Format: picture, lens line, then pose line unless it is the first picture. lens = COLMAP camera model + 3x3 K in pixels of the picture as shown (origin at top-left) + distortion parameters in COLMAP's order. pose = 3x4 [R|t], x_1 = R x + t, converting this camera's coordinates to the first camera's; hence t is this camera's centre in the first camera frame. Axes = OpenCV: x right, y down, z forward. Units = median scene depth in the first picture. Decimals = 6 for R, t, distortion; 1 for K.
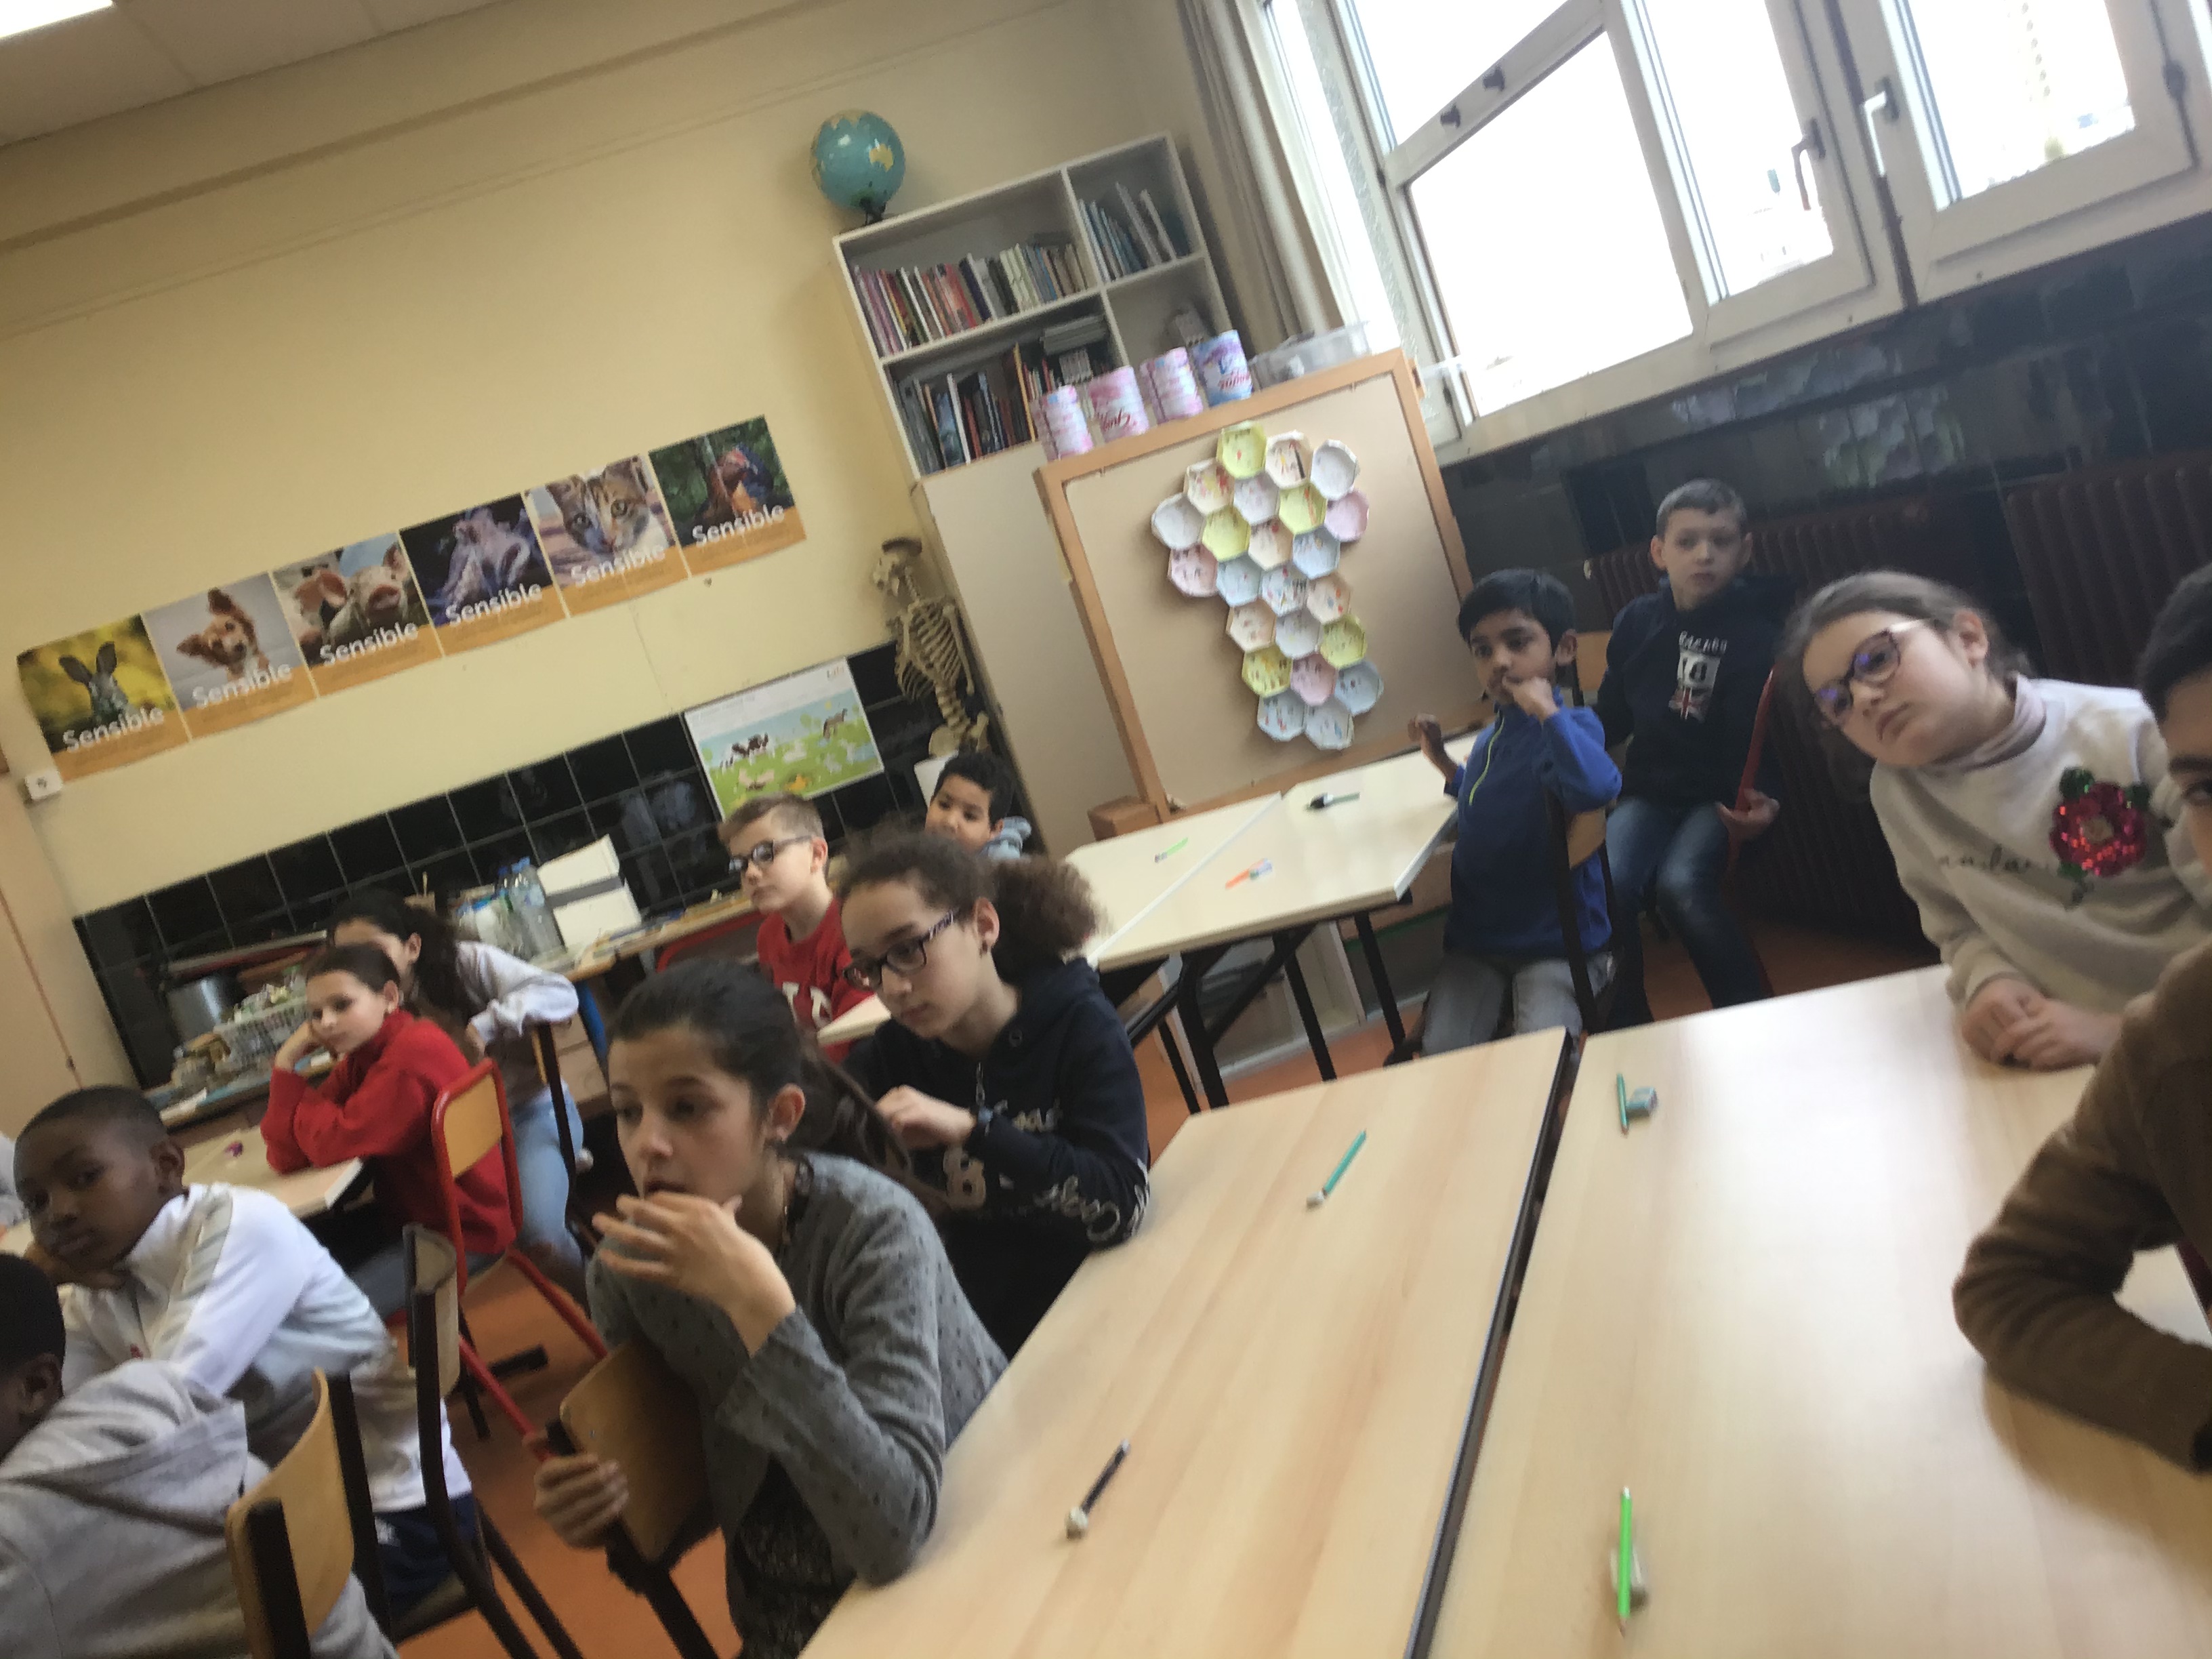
lens RADIAL K [[2001.8, 0, 1106.0], [0, 2001.8, 829.5], [0, 0, 1]] dist [0.078586, -0.130963]
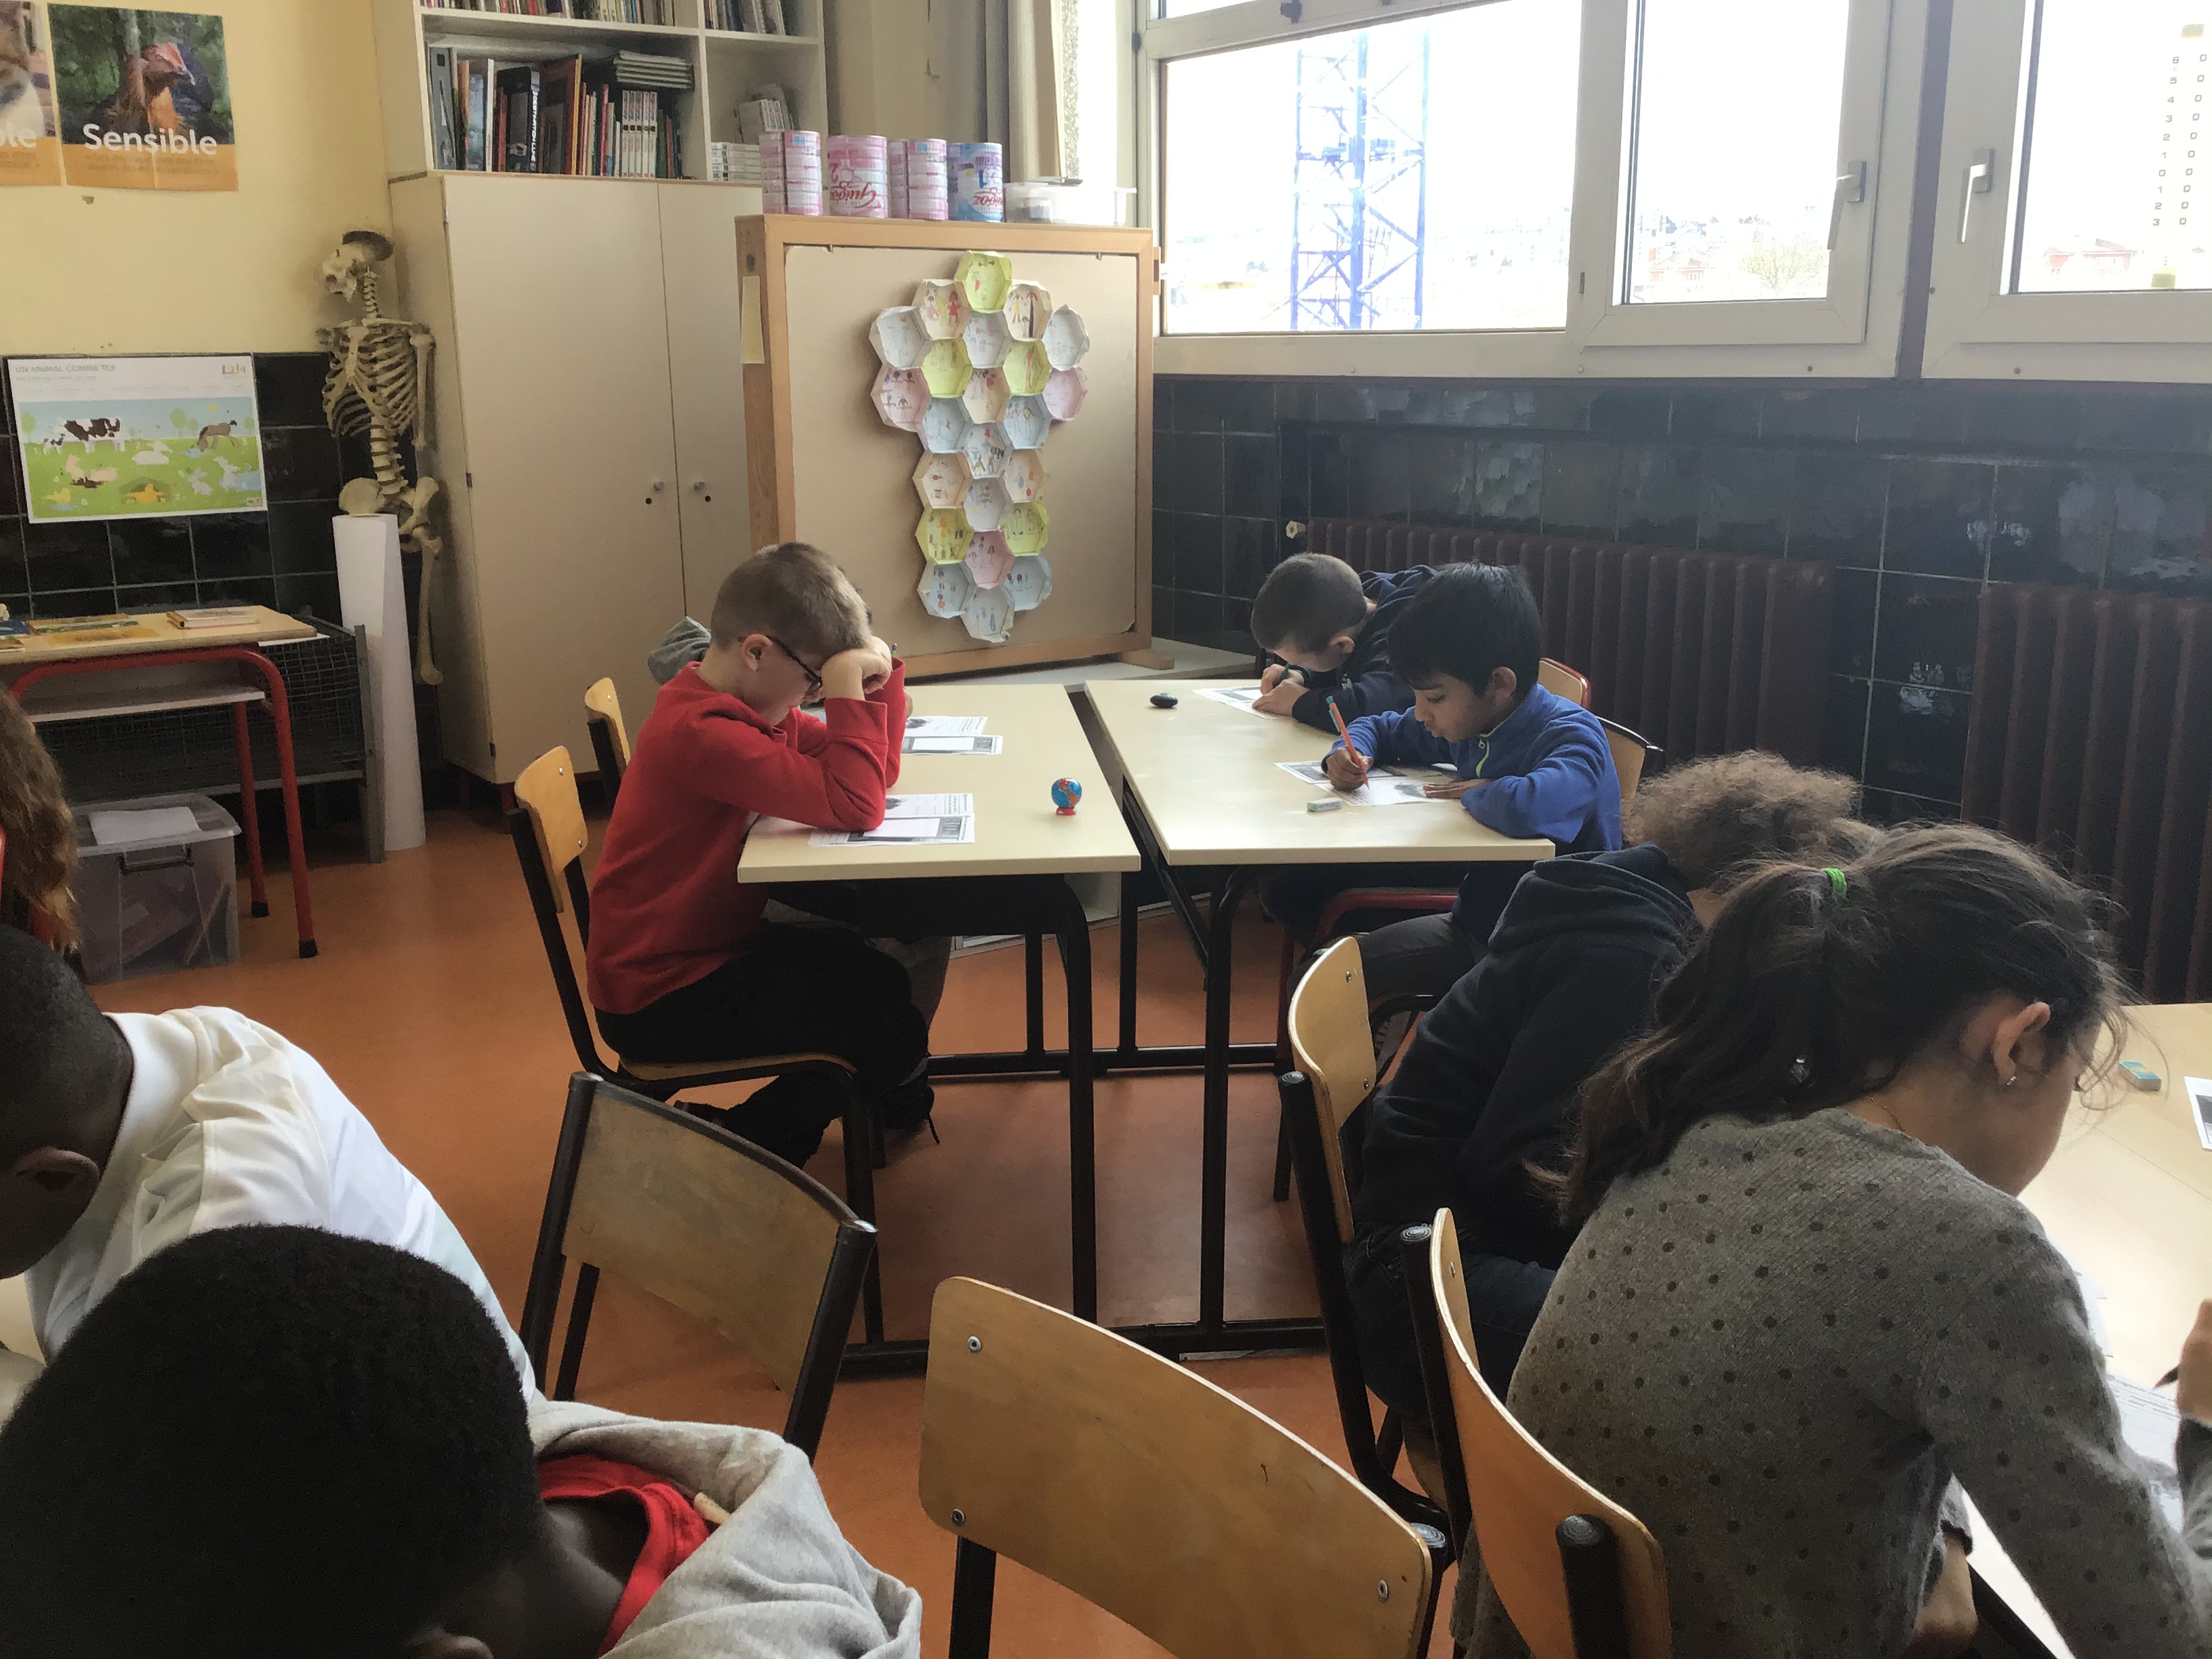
lens RADIAL K [[2001.8, 0, 1106.0], [0, 2001.8, 829.5], [0, 0, 1]] dist [0.078586, -0.130963]
pose [[0.856024, 0.211323, 0.471769, -0.185468], [-0.228414, 0.973326, -0.021531, 0.036030], [-0.463735, -0.089327, 0.881459, 0.142589]]
